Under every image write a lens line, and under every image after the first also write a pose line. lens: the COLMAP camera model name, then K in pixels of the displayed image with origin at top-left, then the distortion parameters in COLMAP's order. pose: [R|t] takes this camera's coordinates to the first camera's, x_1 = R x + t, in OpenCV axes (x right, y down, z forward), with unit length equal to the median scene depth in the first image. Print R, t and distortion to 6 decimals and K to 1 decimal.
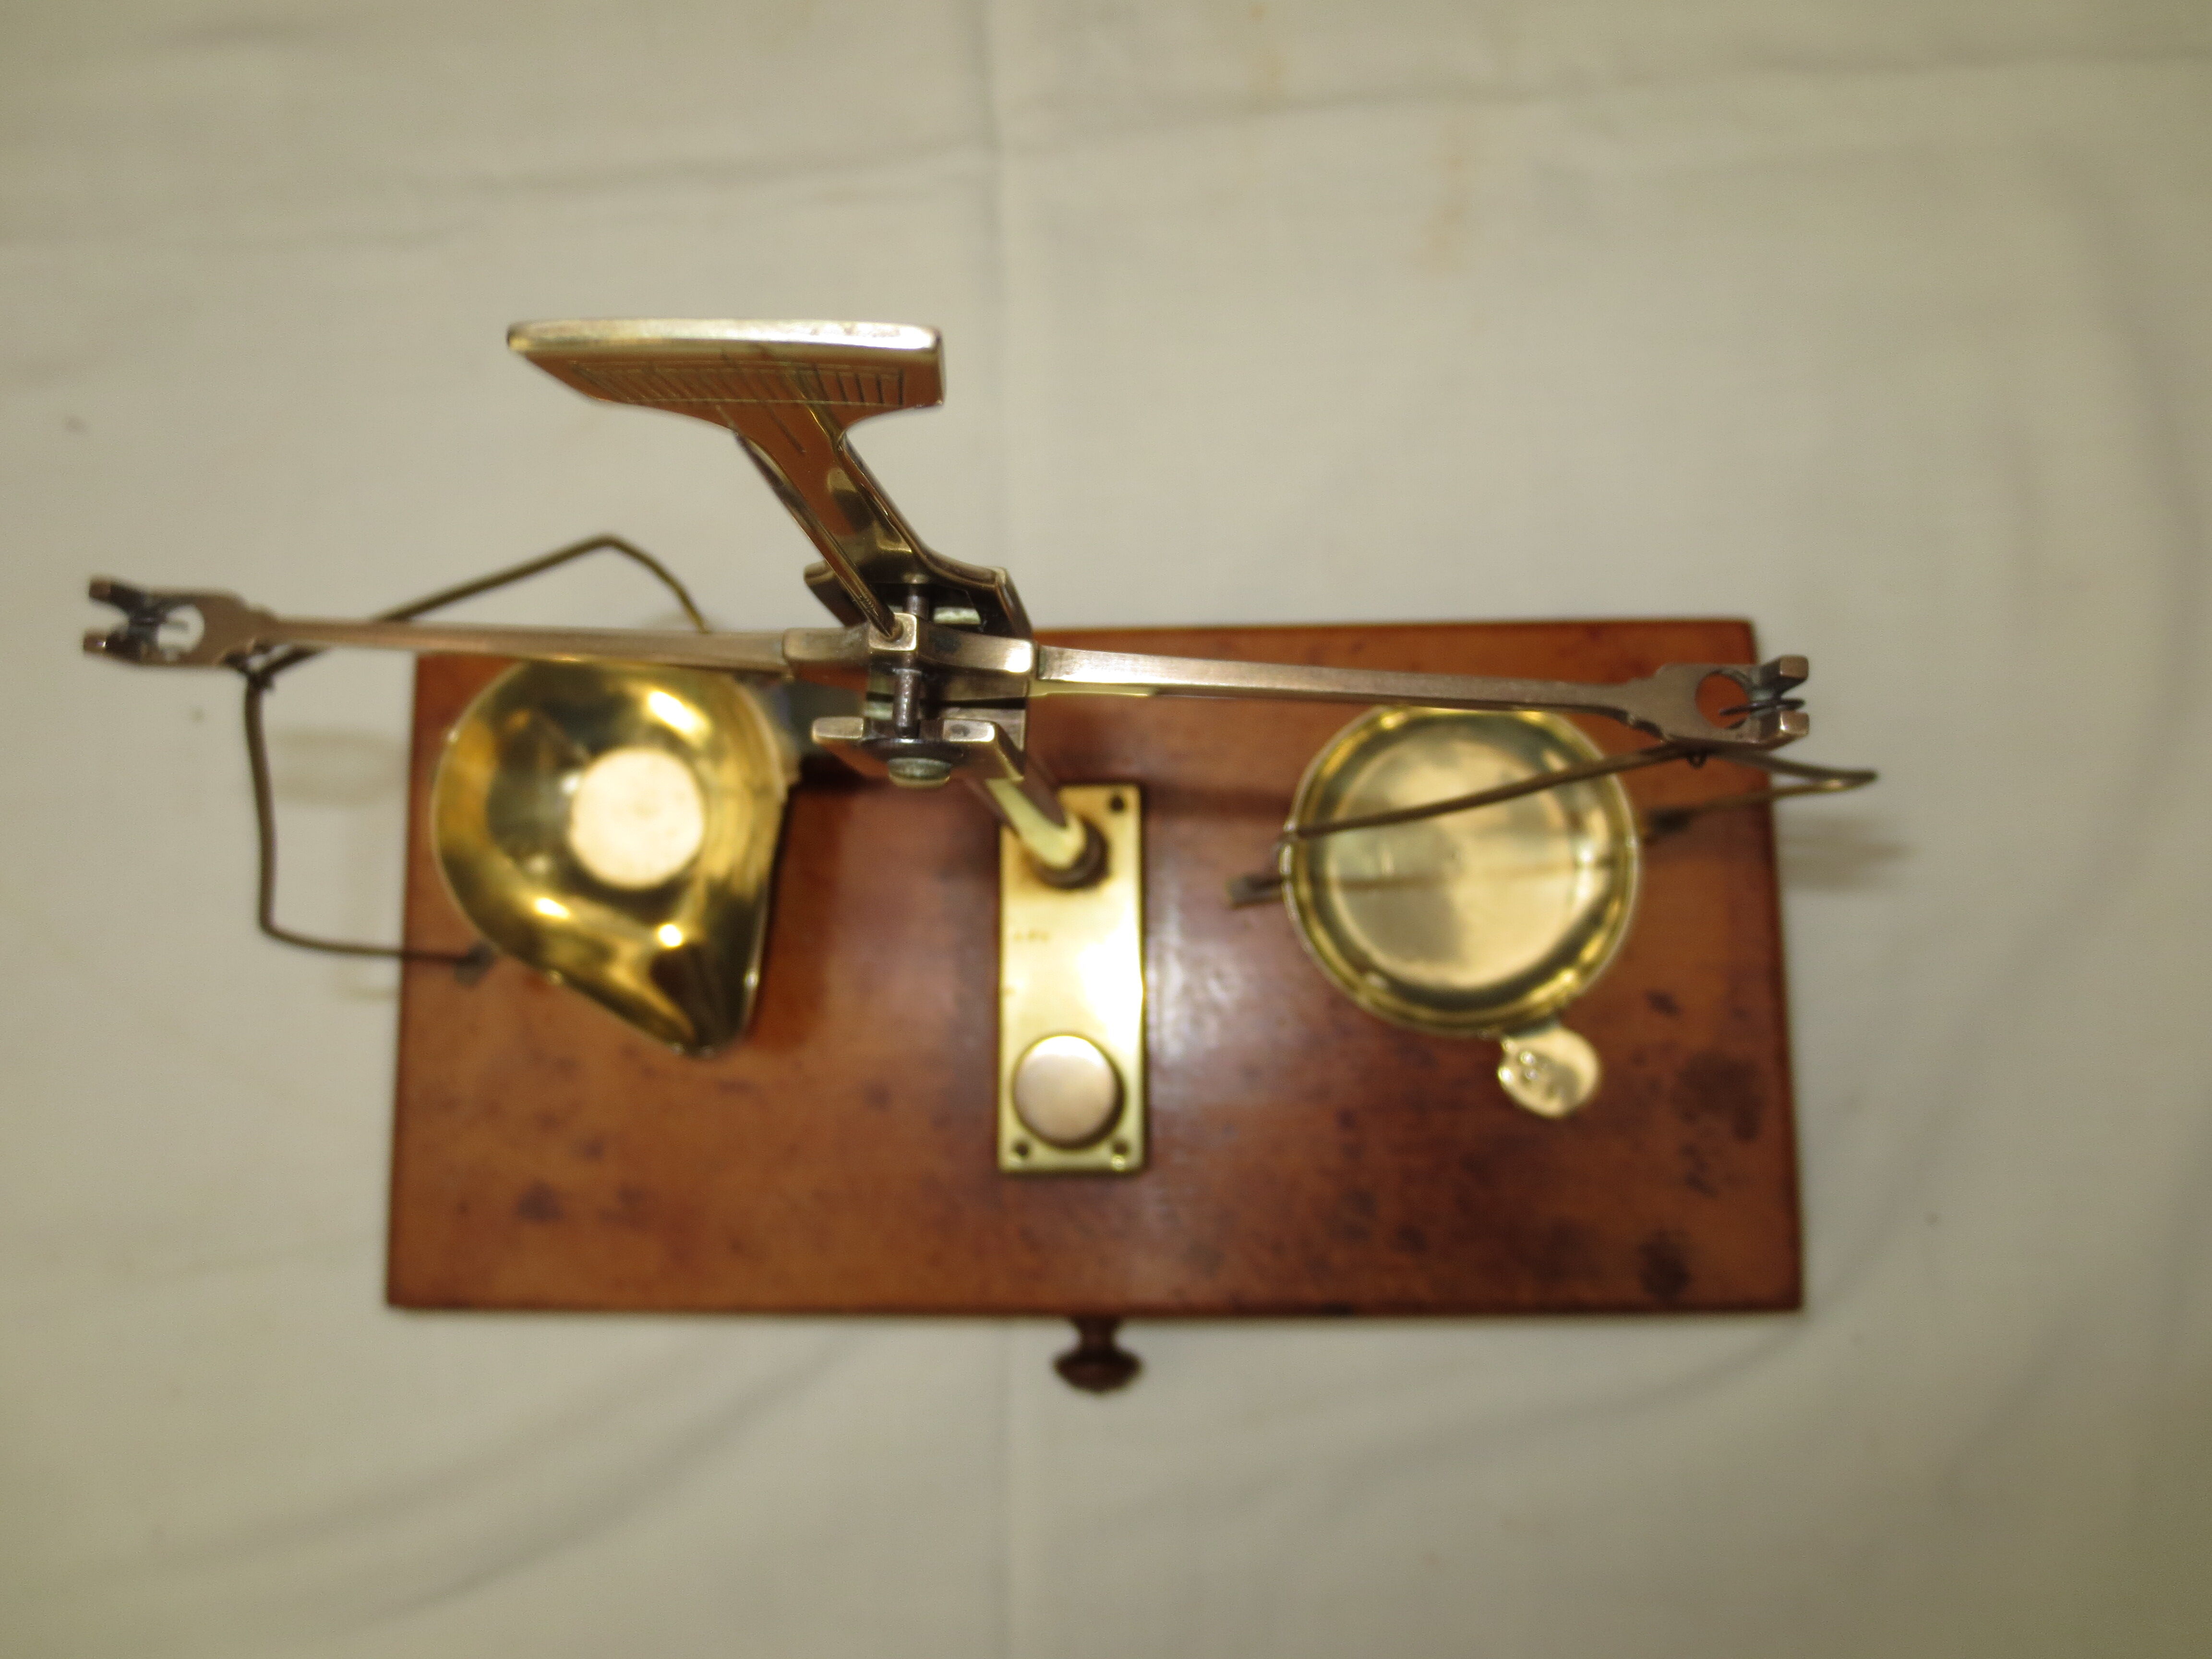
lens RADIAL K [[1571.1, 0, 1106.0], [0, 1571.1, 829.5], [0, 0, 1]] dist [-0.037640, 0.032014]
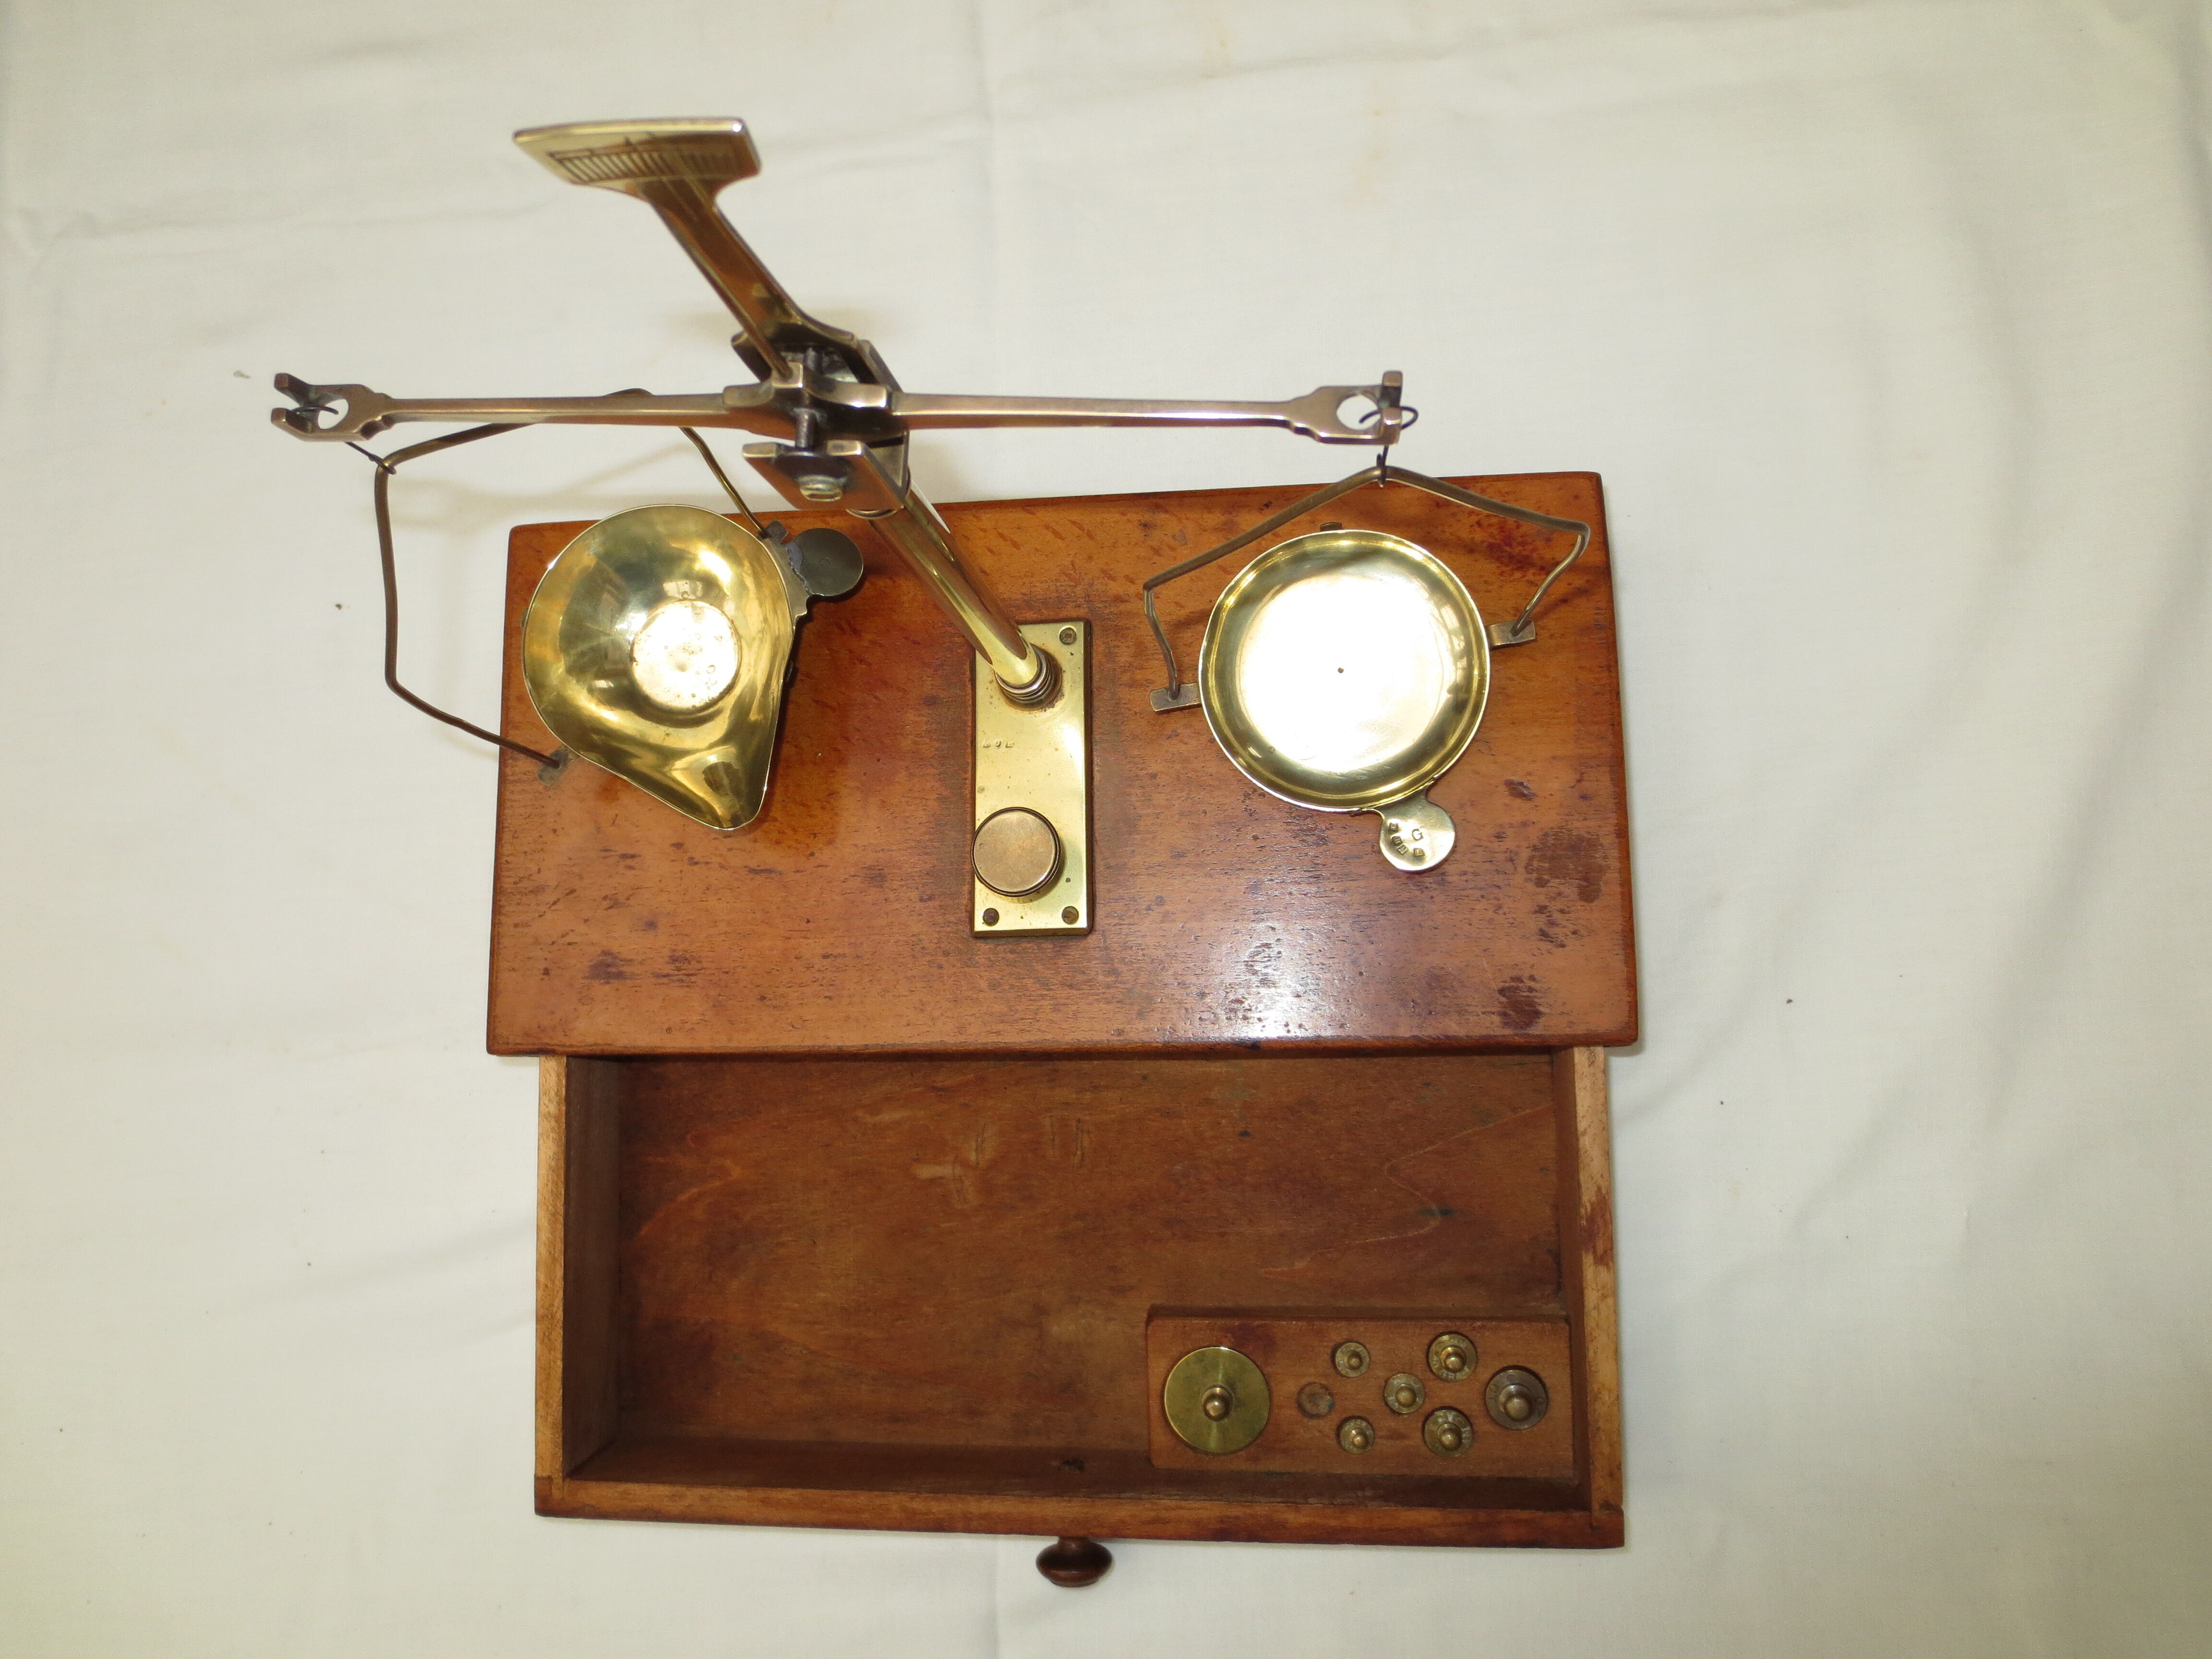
lens RADIAL K [[1571.1, 0, 1106.0], [0, 1571.1, 829.5], [0, 0, 1]] dist [-0.037640, 0.032014]
pose [[0.997594, -0.011226, -0.068410, 0.122415], [0.010573, 0.999895, -0.009903, 0.150653], [0.068514, 0.009156, 0.997608, -0.220073]]
